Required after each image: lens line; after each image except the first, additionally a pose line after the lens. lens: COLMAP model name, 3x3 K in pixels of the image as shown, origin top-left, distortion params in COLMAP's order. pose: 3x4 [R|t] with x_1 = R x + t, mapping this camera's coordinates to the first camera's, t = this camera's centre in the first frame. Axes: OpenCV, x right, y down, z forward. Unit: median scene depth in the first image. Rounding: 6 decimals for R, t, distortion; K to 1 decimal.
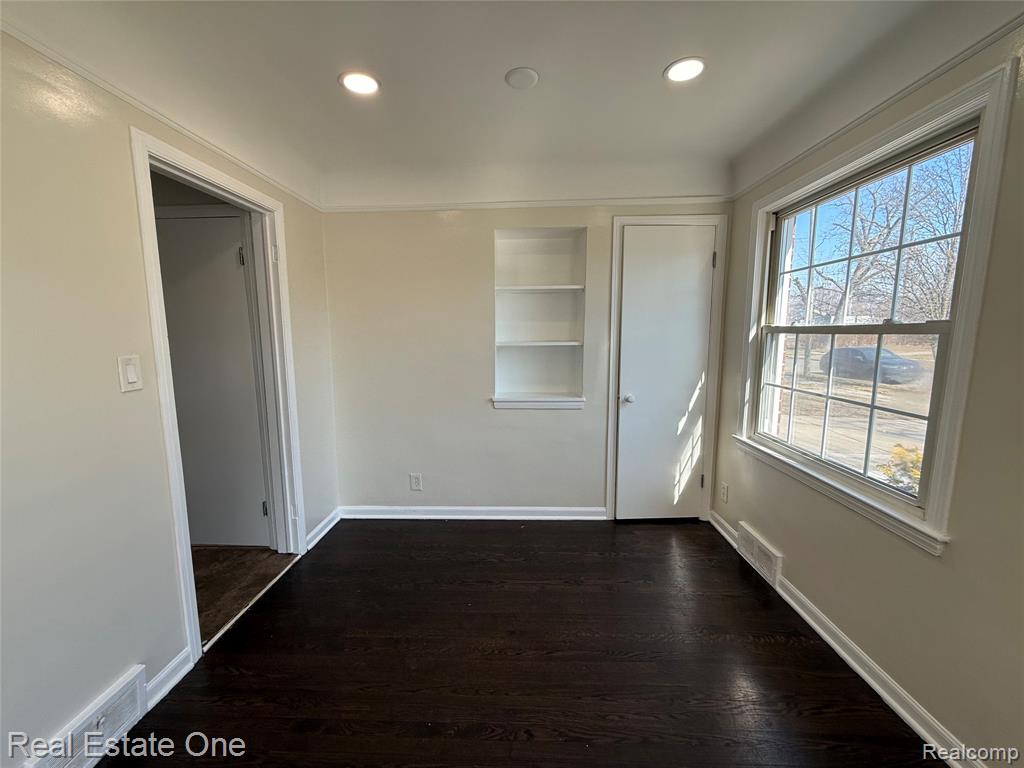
lens RADIAL K [[404.7, 0, 506.9], [0, 404.7, 382.4], [0, 0, 1]] dist [-0.001102, -0.000128]
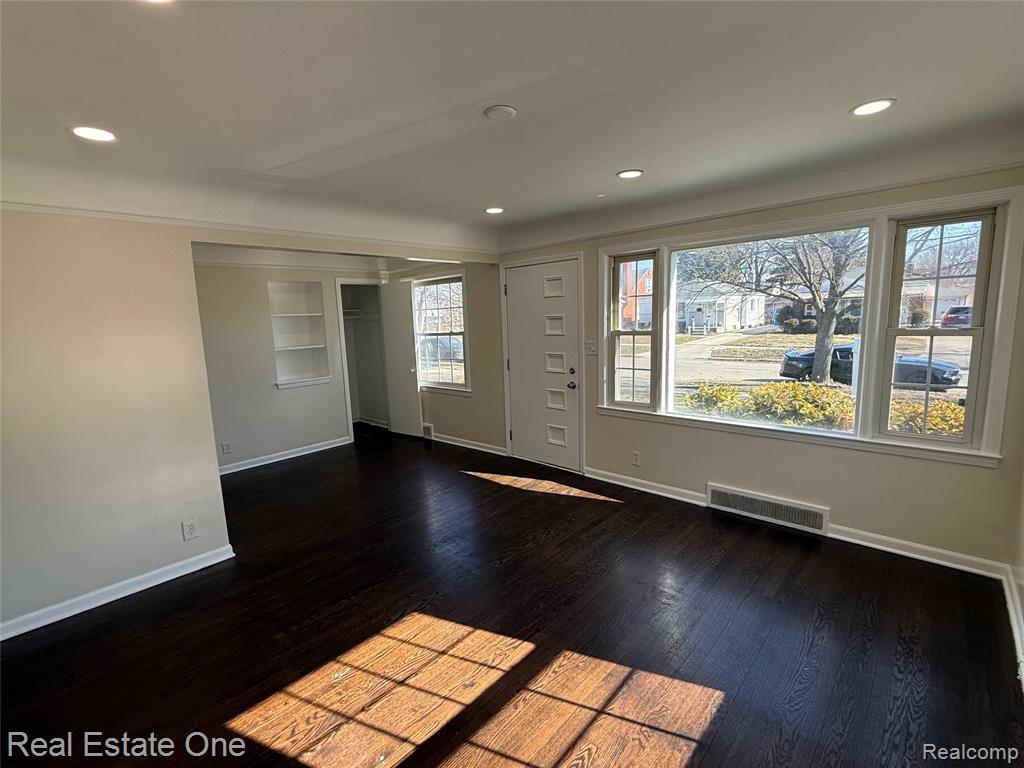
lens RADIAL K [[461.8, 0, 512.0], [0, 461.8, 384.0], [0, 0, 1]] dist [-0.001271, -0.000110]
pose [[0.640375, -0.129691, 0.757034, -1.375060], [0.130312, 0.989697, 0.059319, 0.092461], [-0.756927, 0.060664, 0.650677, -1.506975]]
